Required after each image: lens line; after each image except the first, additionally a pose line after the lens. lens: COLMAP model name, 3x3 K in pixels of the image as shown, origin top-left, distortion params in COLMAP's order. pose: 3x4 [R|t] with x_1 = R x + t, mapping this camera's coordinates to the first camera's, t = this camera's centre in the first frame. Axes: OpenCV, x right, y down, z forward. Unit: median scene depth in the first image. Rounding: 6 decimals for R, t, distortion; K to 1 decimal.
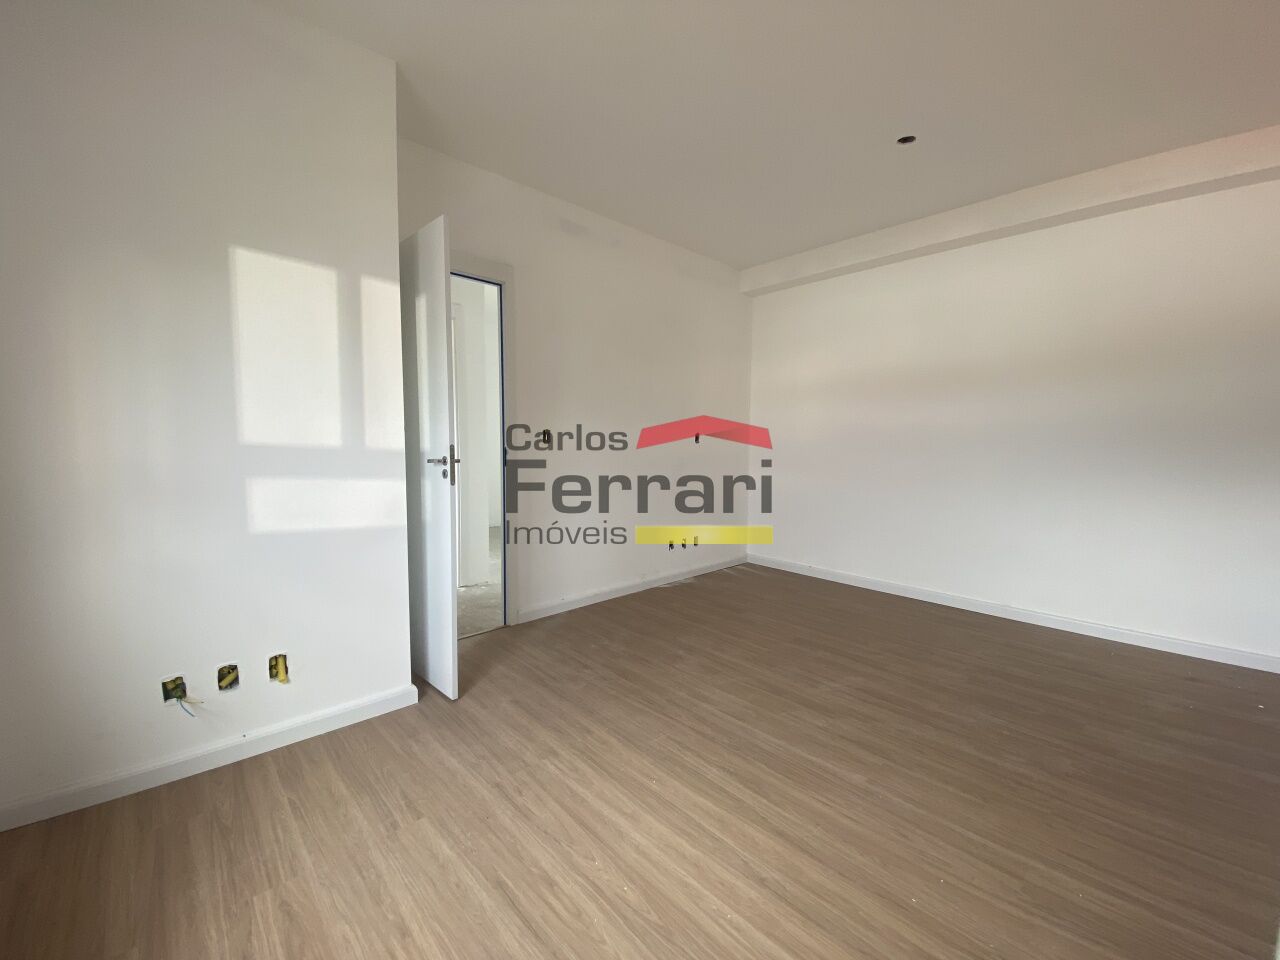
lens RADIAL K [[520.8, 0, 636.5], [0, 520.8, 476.8], [0, 0, 1]] dist [0.003582, -0.008024]
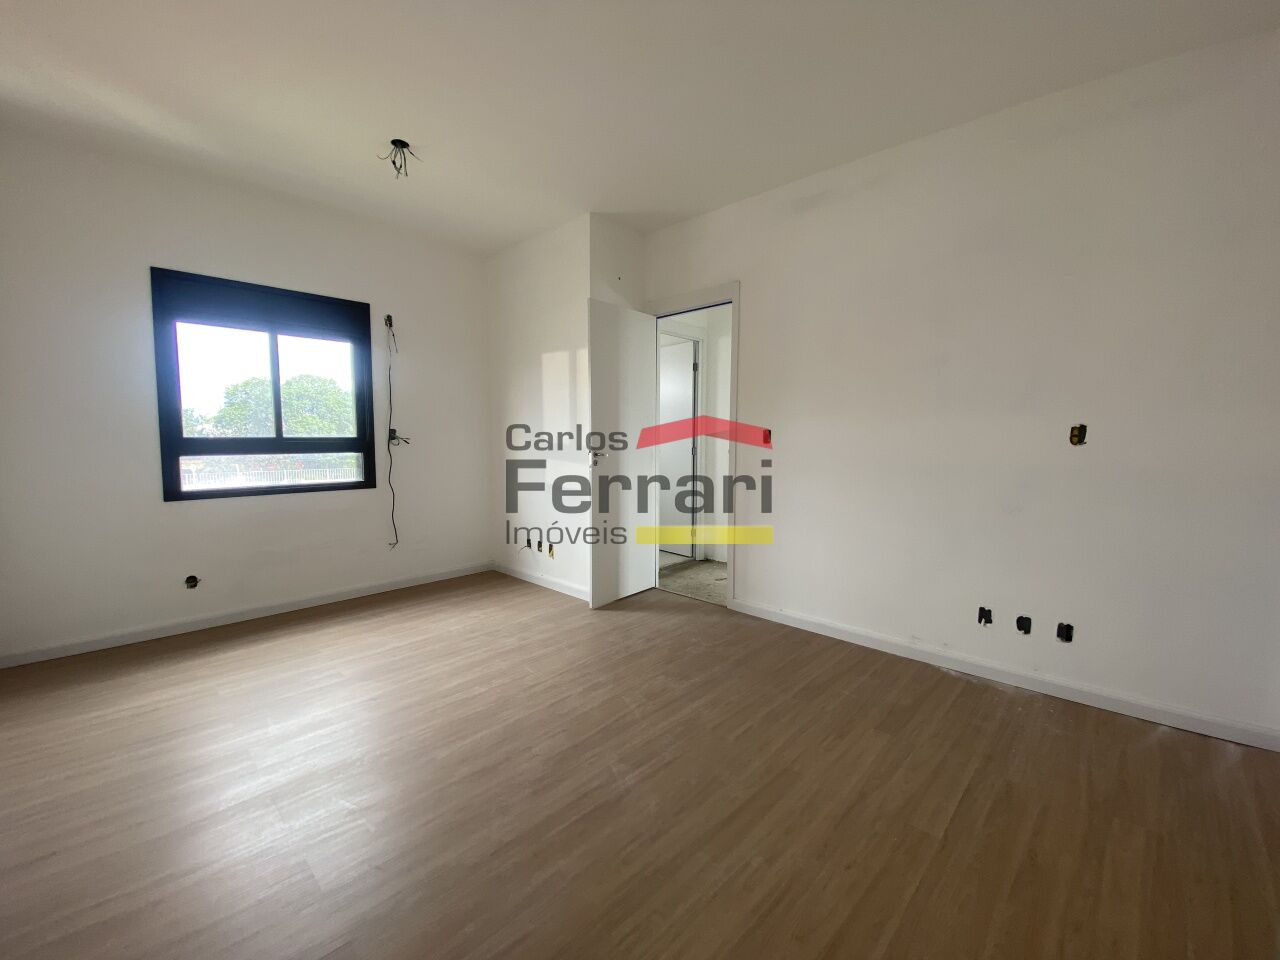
lens RADIAL K [[520.8, 0, 643.5], [0, 520.8, 477.1], [0, 0, 1]] dist [0.003582, -0.008024]
pose [[0.072291, 0.081241, -0.994069, 1.599419], [-0.071751, 0.994518, 0.076060, -0.123878], [0.994799, 0.065827, 0.077724, 1.381201]]
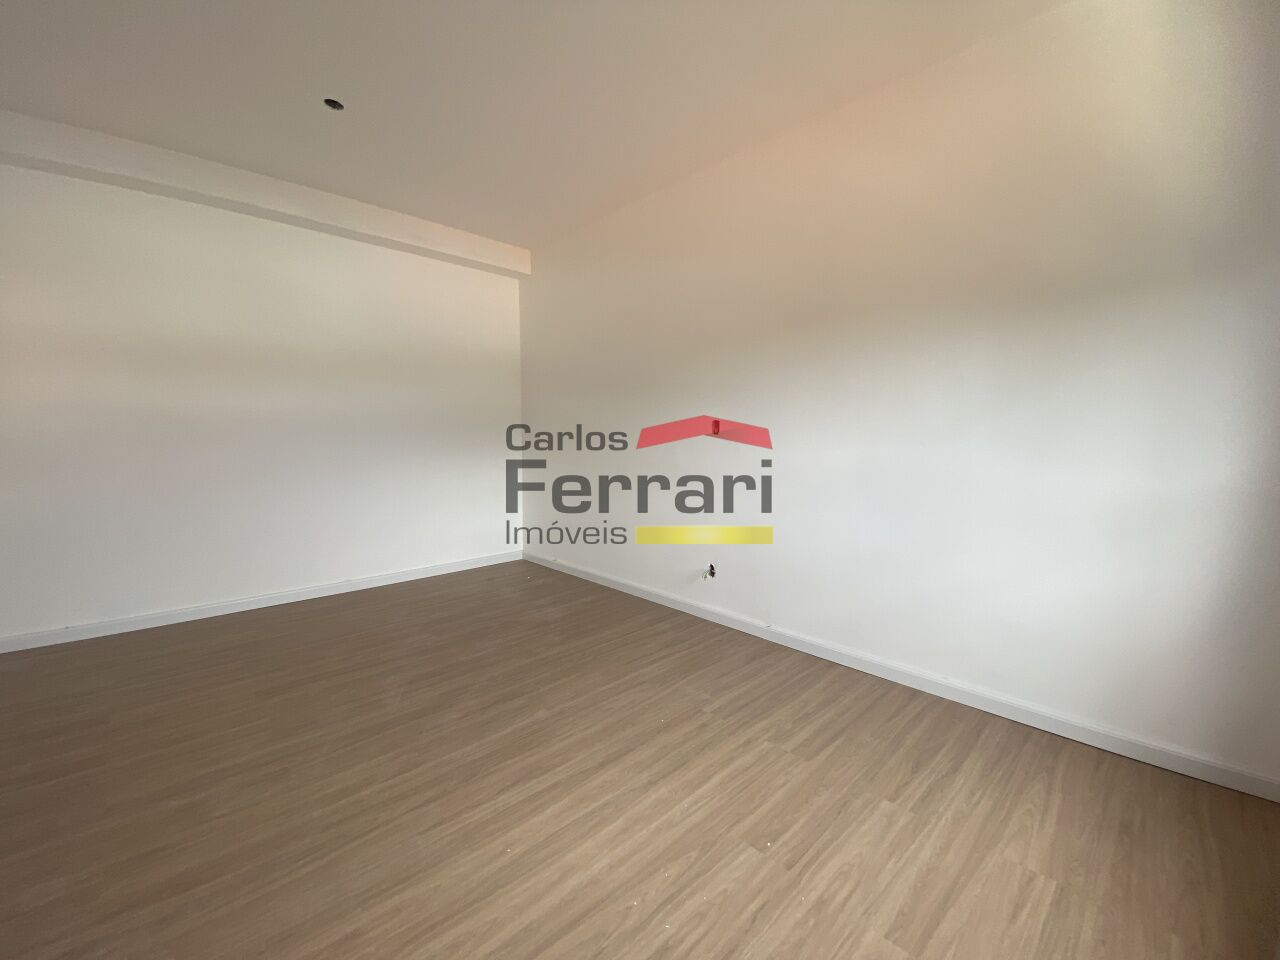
lens RADIAL K [[520.8, 0, 633.9], [0, 520.8, 483.6], [0, 0, 1]] dist [0.003582, -0.008024]
pose [[-0.007158, -0.105858, 0.994355, -0.750680], [0.070138, 0.991879, 0.106100, -0.058208], [-0.997512, 0.070502, 0.000325, 0.802194]]
